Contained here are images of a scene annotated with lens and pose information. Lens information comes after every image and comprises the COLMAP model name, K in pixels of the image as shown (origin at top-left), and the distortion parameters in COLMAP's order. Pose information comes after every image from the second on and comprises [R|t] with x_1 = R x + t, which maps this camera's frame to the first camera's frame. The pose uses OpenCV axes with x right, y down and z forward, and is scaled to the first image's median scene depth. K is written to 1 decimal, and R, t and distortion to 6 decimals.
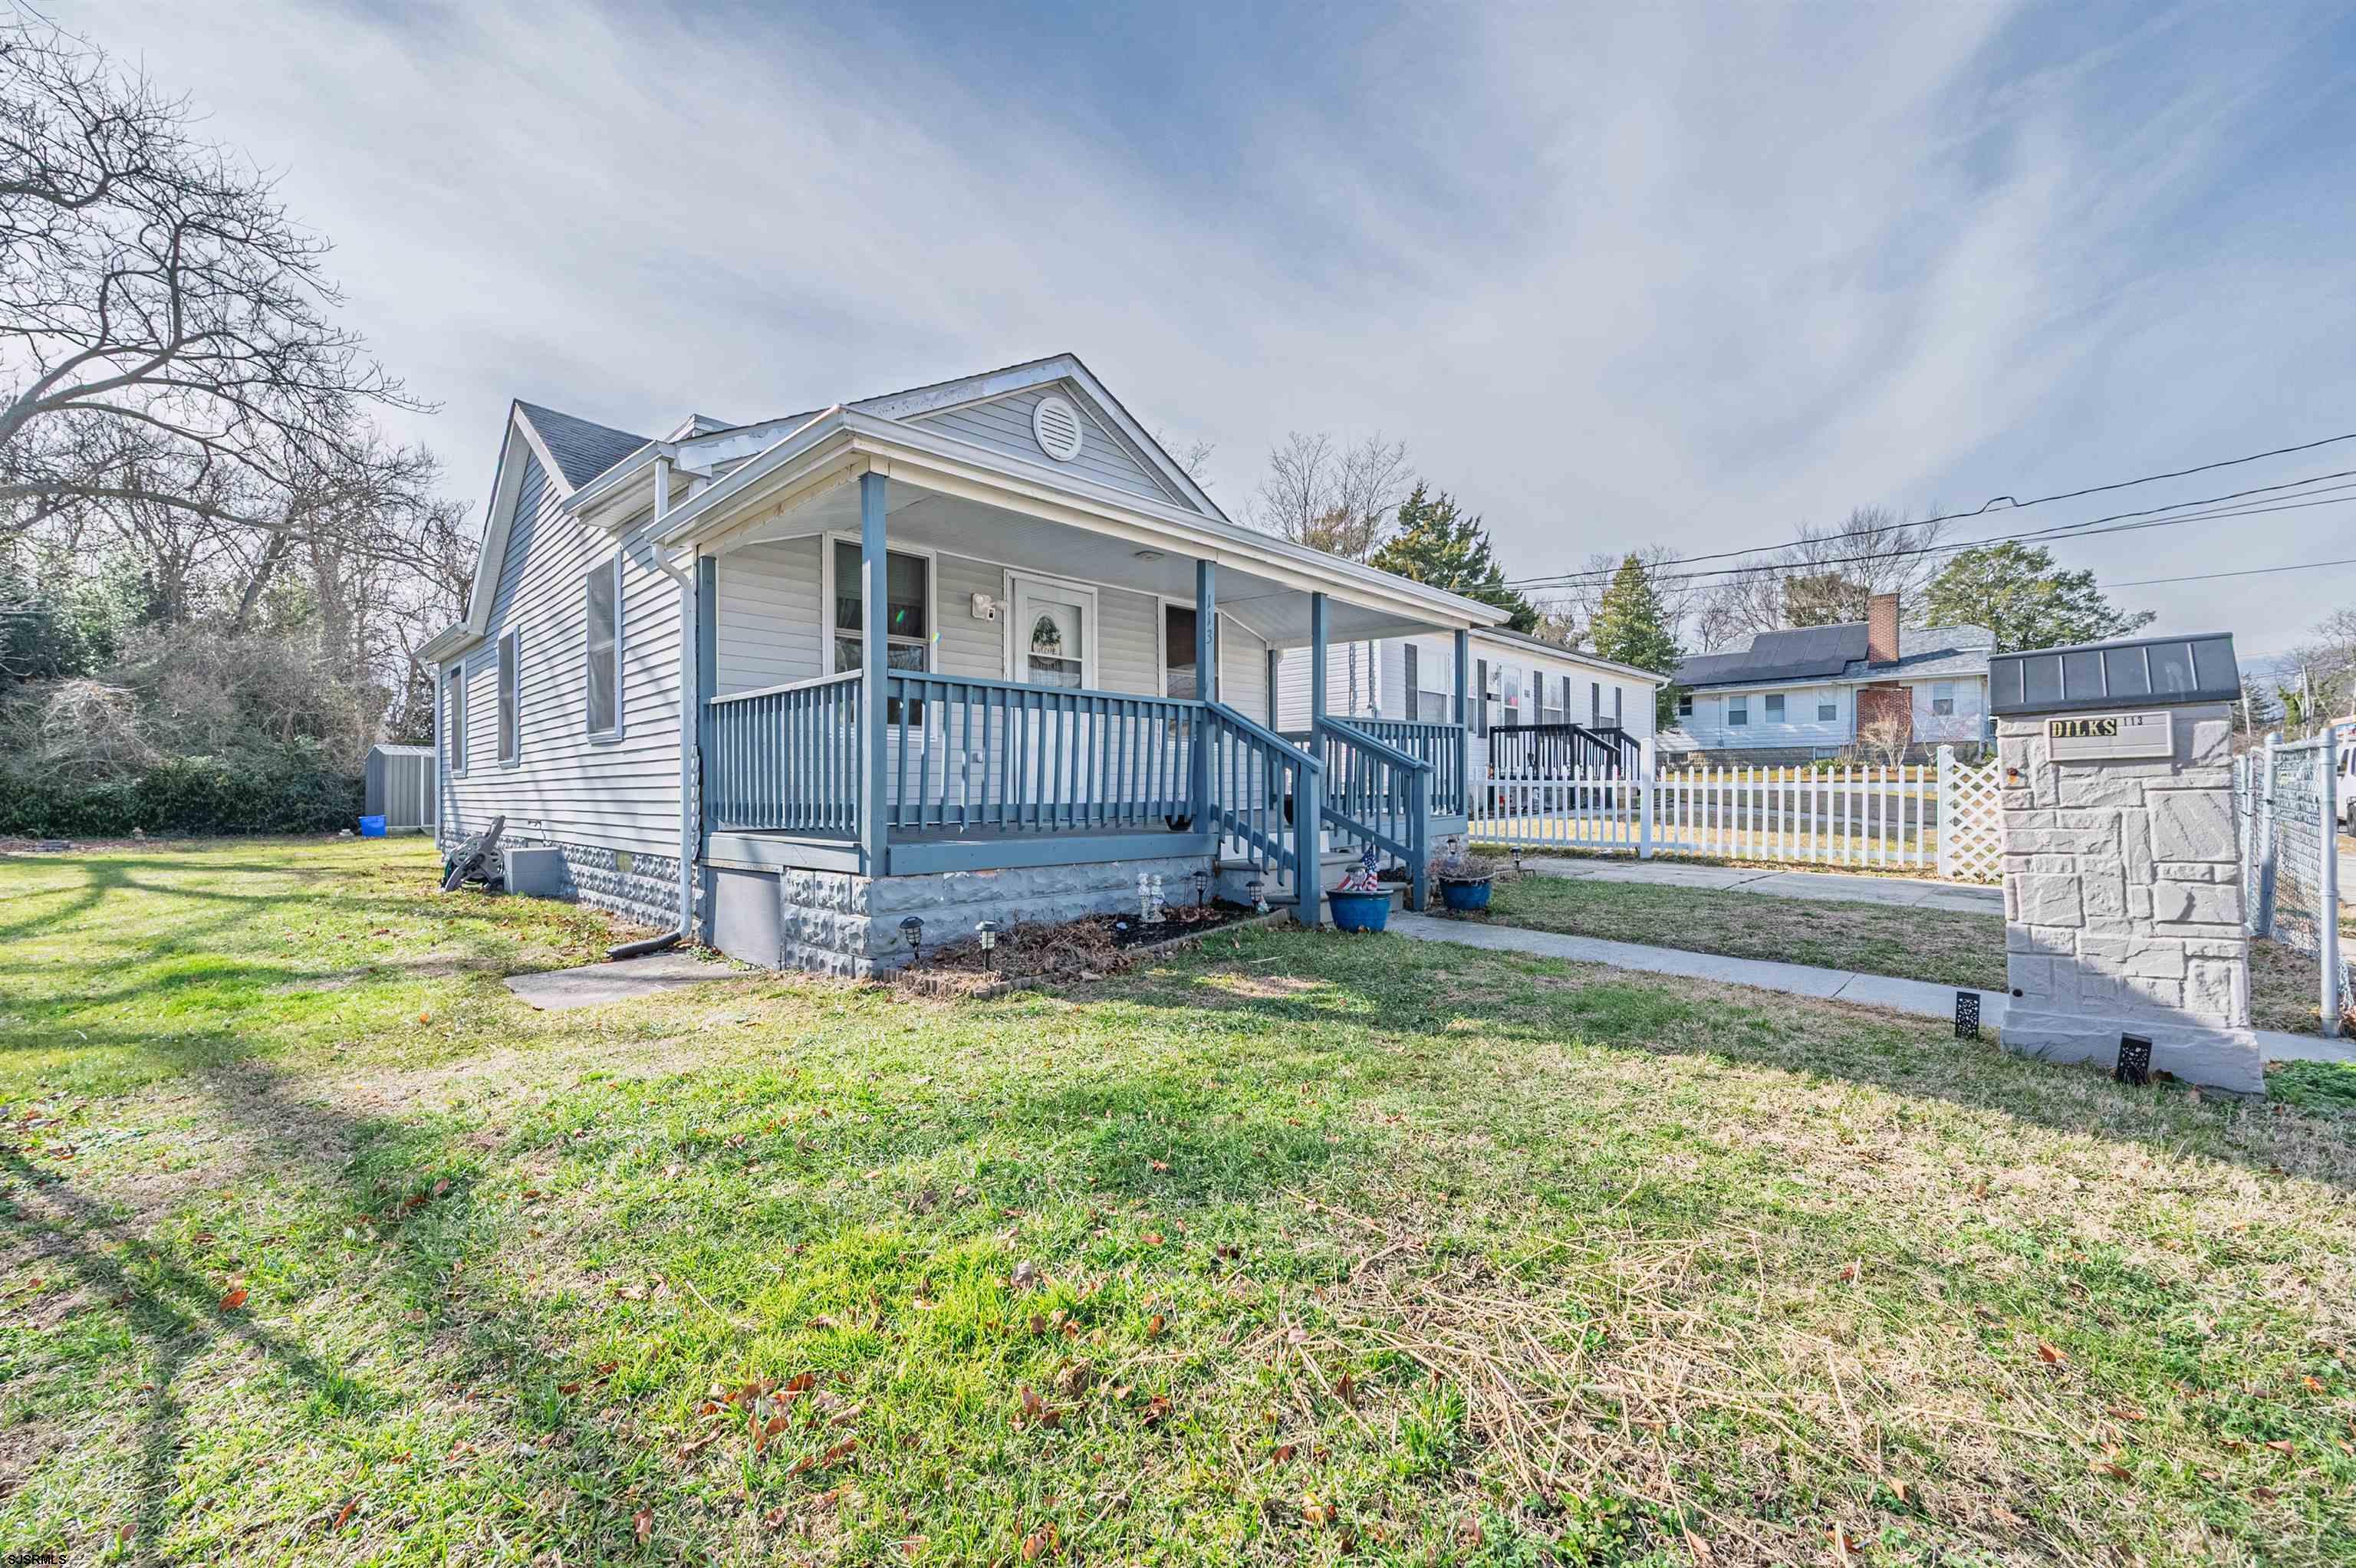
lens RADIAL K [[933.7, 0, 1179.7], [0, 933.7, 787.6], [0, 0, 1]] dist [-0.001726, -0.000158]
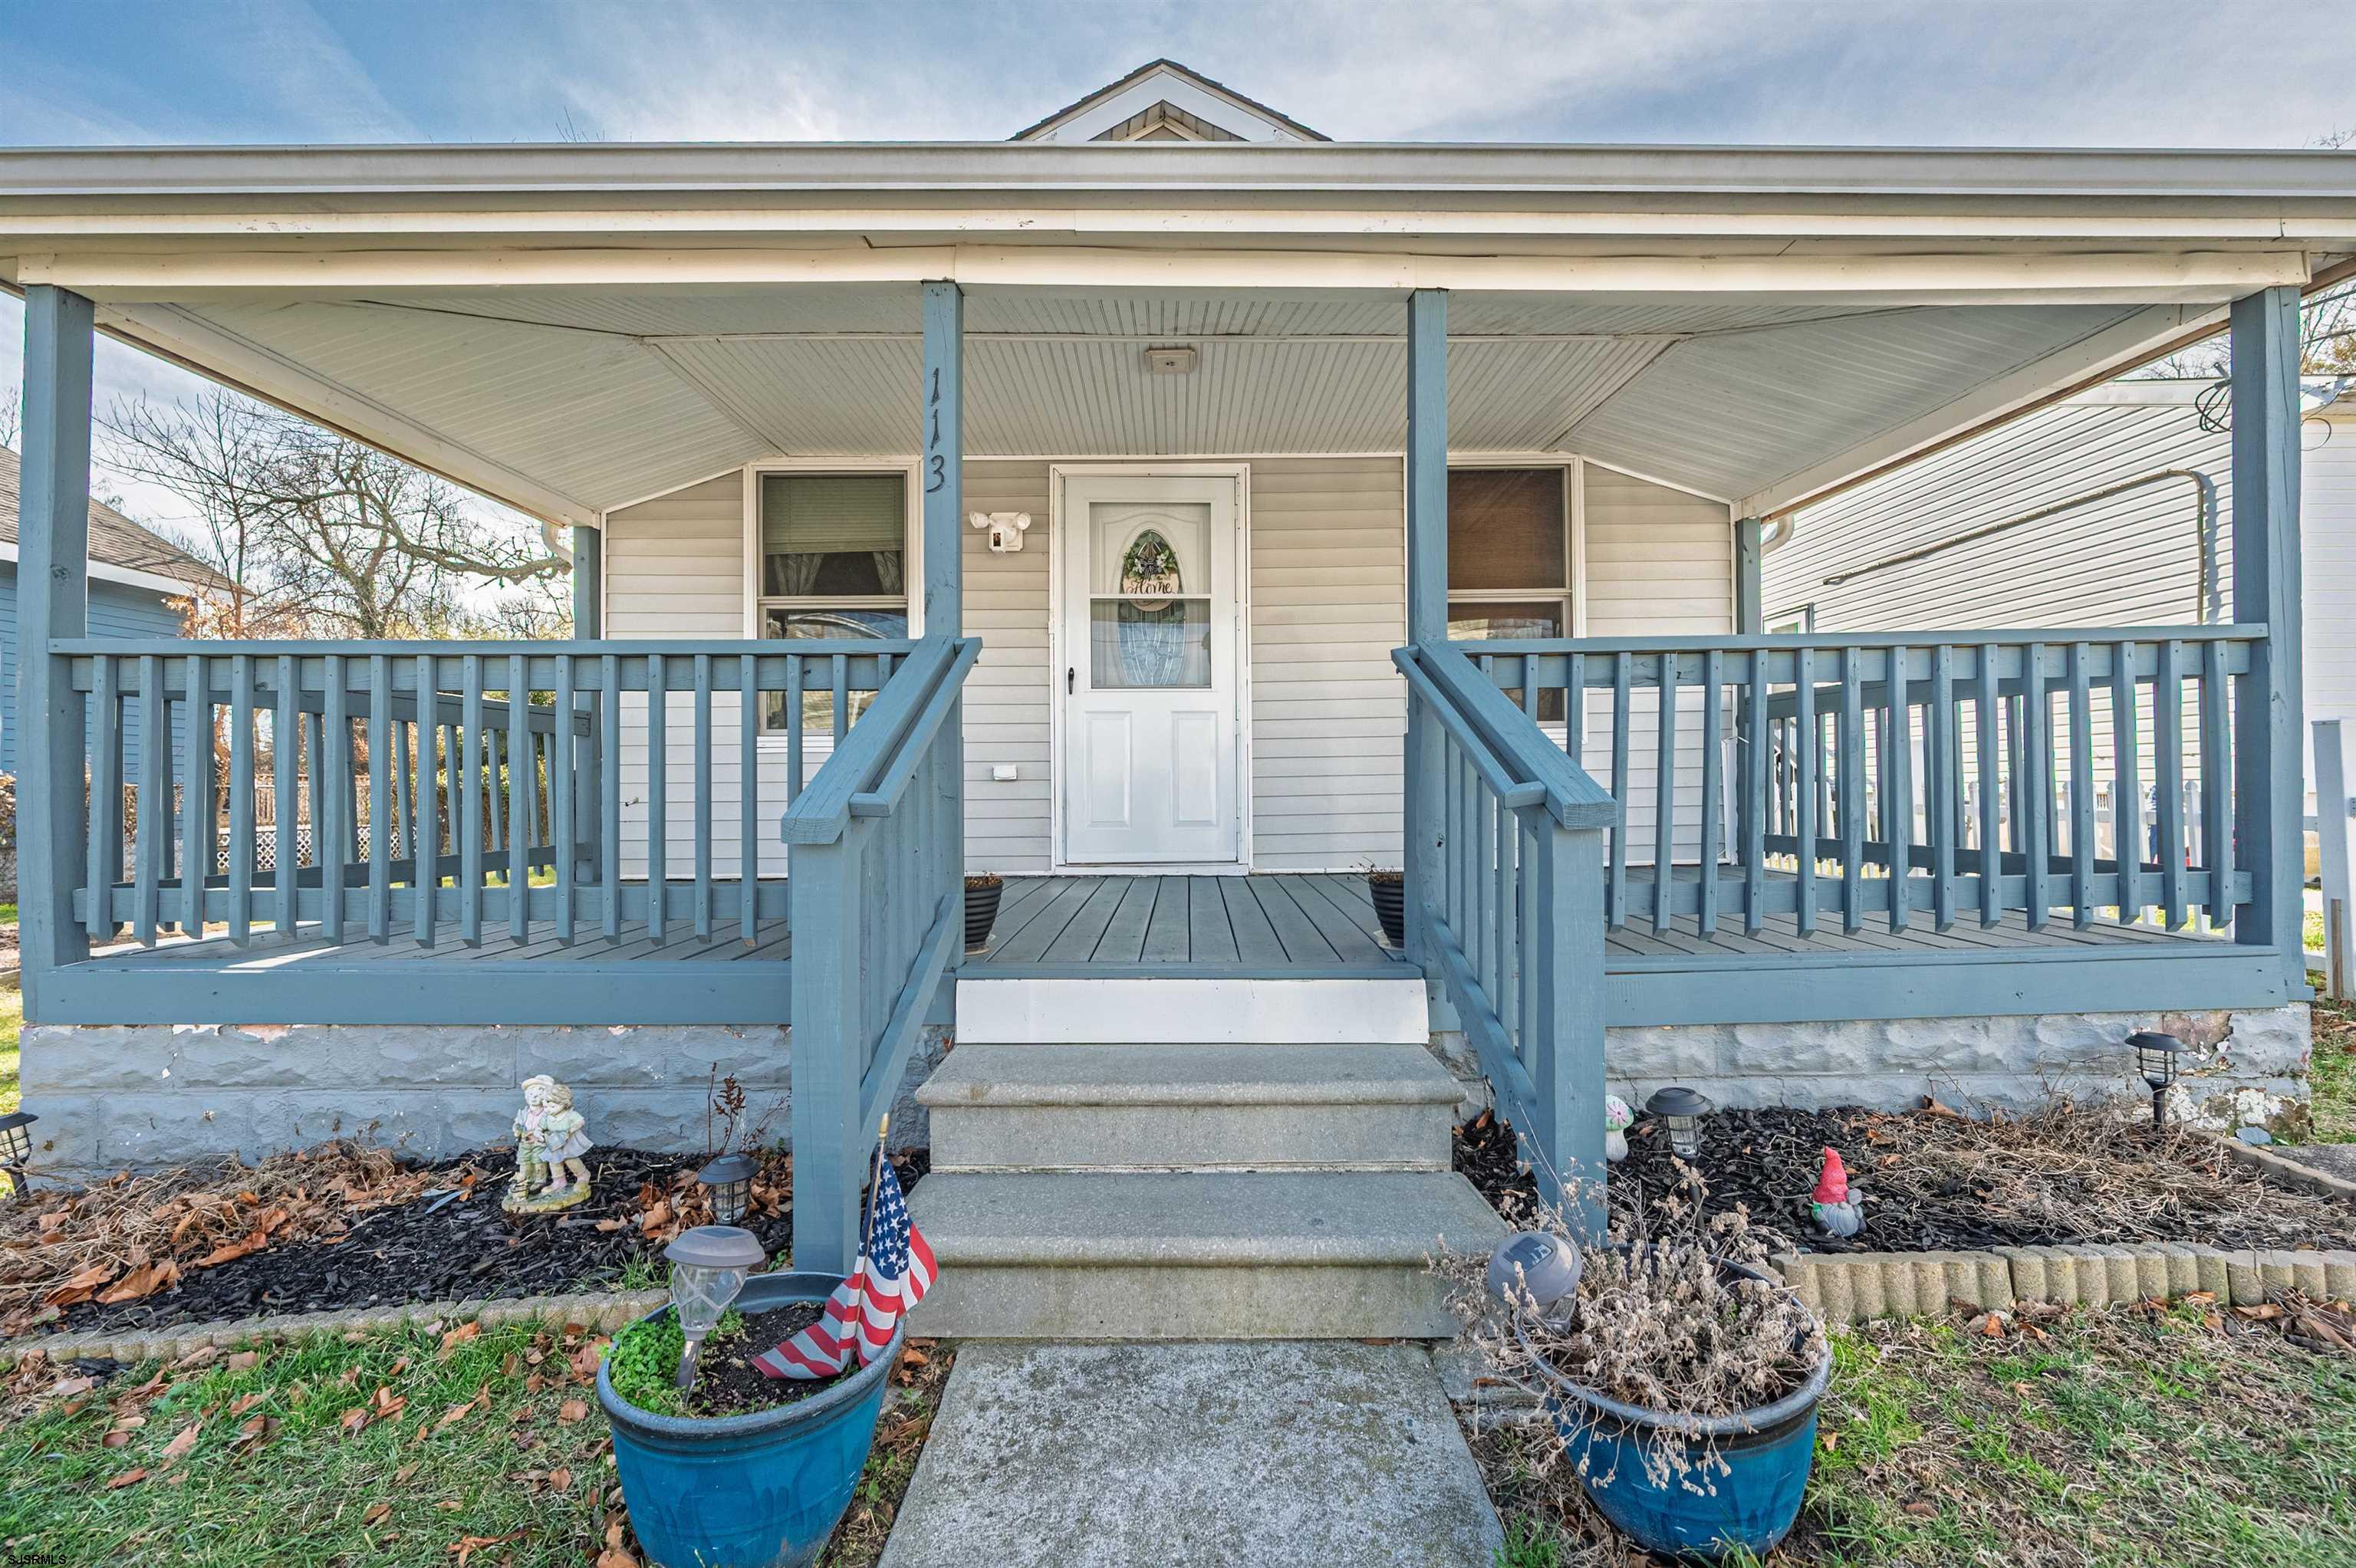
lens RADIAL K [[933.7, 0, 1182.1], [0, 933.7, 786.4], [0, 0, 1]] dist [-0.001726, -0.000158]
pose [[0.706443, -0.000937, -0.707770, 0.290194], [0.002740, 0.999995, 0.001412, -0.021903], [0.707765, -0.002937, 0.706442, 0.595821]]
